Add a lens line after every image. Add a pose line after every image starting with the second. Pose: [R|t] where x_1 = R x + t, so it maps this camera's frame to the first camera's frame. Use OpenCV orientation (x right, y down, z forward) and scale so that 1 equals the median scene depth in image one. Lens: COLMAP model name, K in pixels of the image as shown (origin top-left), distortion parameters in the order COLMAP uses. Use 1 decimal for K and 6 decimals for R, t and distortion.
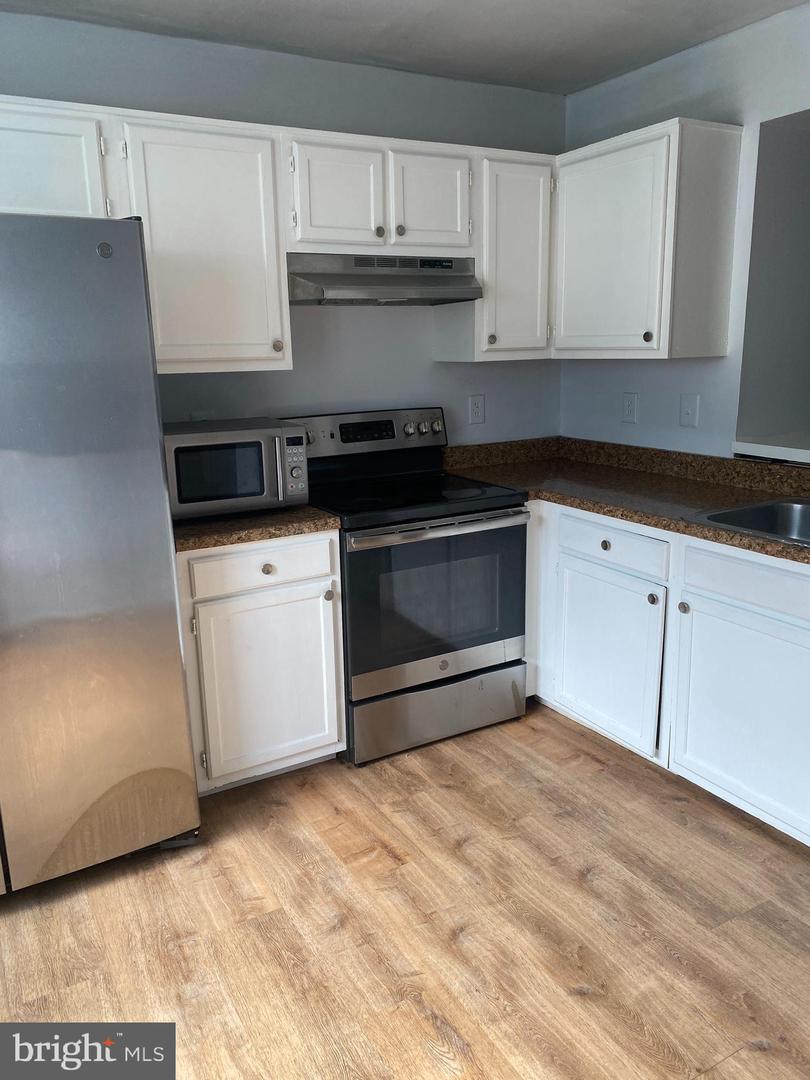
lens RADIAL K [[830.6, 0, 405.0], [0, 830.6, 540.0], [0, 0, 1]] dist [0.042528, -0.048851]
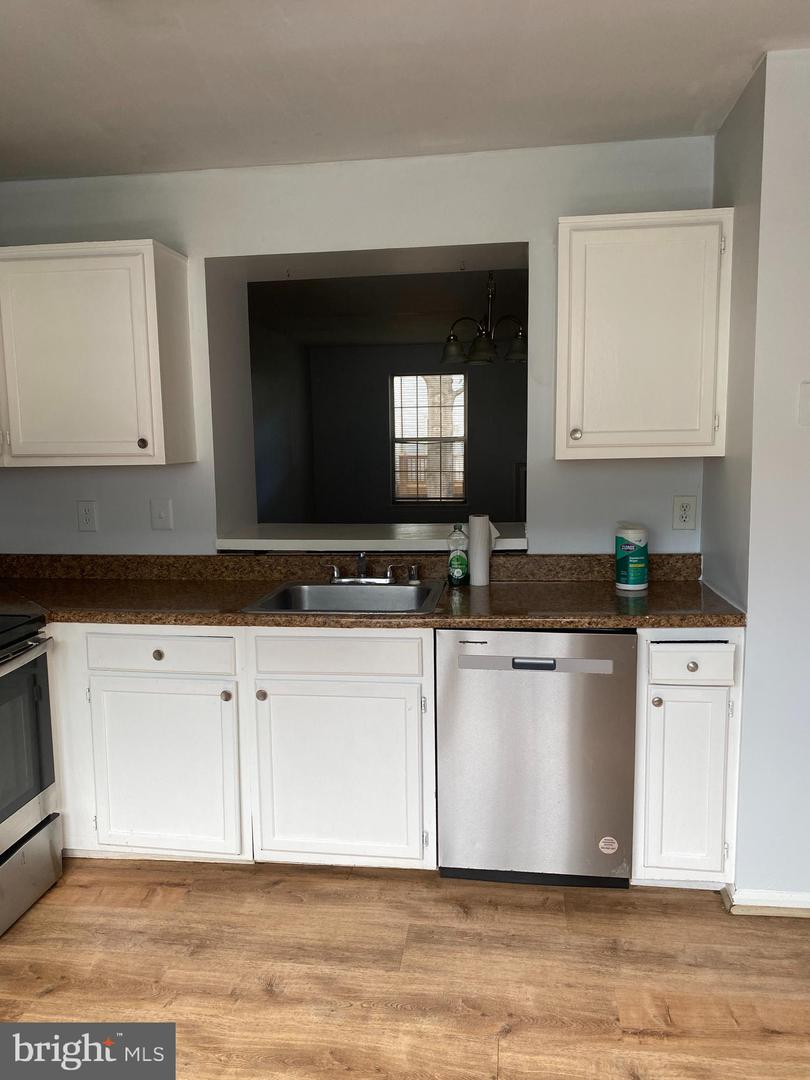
lens RADIAL K [[824.2, 0, 402.0], [0, 824.2, 544.9], [0, 0, 1]] dist [0.012255, -0.010709]
pose [[0.608104, -0.092062, 0.788501, -0.340504], [0.188478, 0.981596, -0.030750, -0.037494], [-0.771159, 0.167314, 0.614264, 0.187661]]
